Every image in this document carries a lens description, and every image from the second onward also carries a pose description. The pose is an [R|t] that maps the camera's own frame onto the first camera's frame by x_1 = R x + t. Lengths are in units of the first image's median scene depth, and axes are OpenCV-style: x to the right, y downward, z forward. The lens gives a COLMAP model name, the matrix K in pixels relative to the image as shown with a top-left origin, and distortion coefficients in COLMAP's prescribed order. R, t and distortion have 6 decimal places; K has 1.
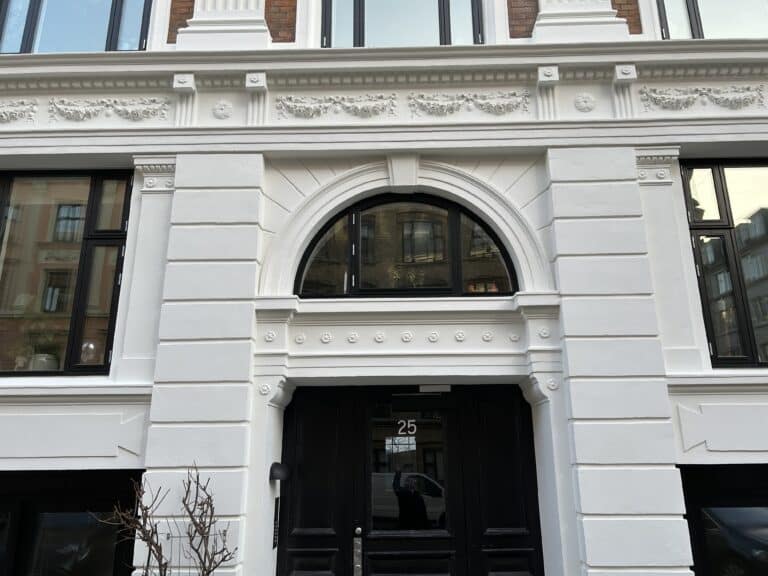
lens RADIAL K [[582.6, 0, 383.4], [0, 582.6, 286.3], [0, 0, 1]] dist [0.058076, 0.001871]
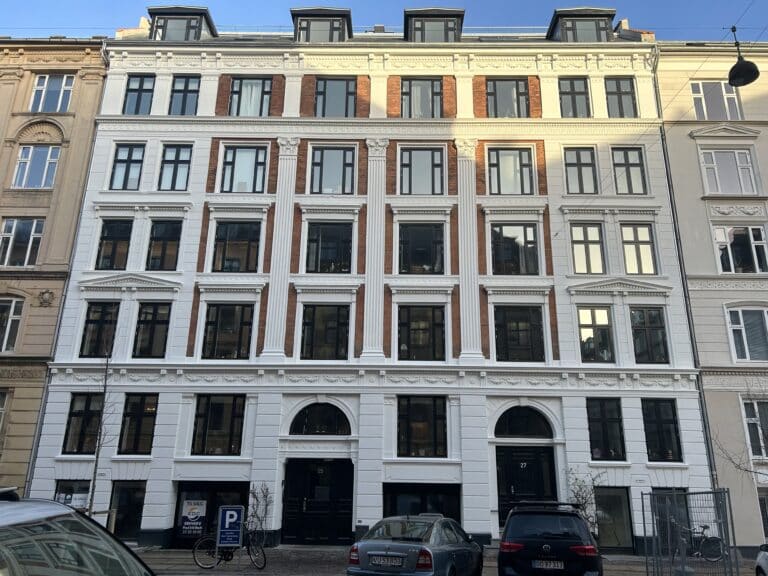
lens RADIAL K [[582.6, 0, 385.5], [0, 582.6, 289.7], [0, 0, 1]] dist [0.058076, 0.001871]
pose [[0.999683, 0.025196, -0.000079, 0.438100], [-0.025188, 0.999273, -0.028618, -0.818561], [-0.000642, 0.028610, 0.999590, -2.766735]]
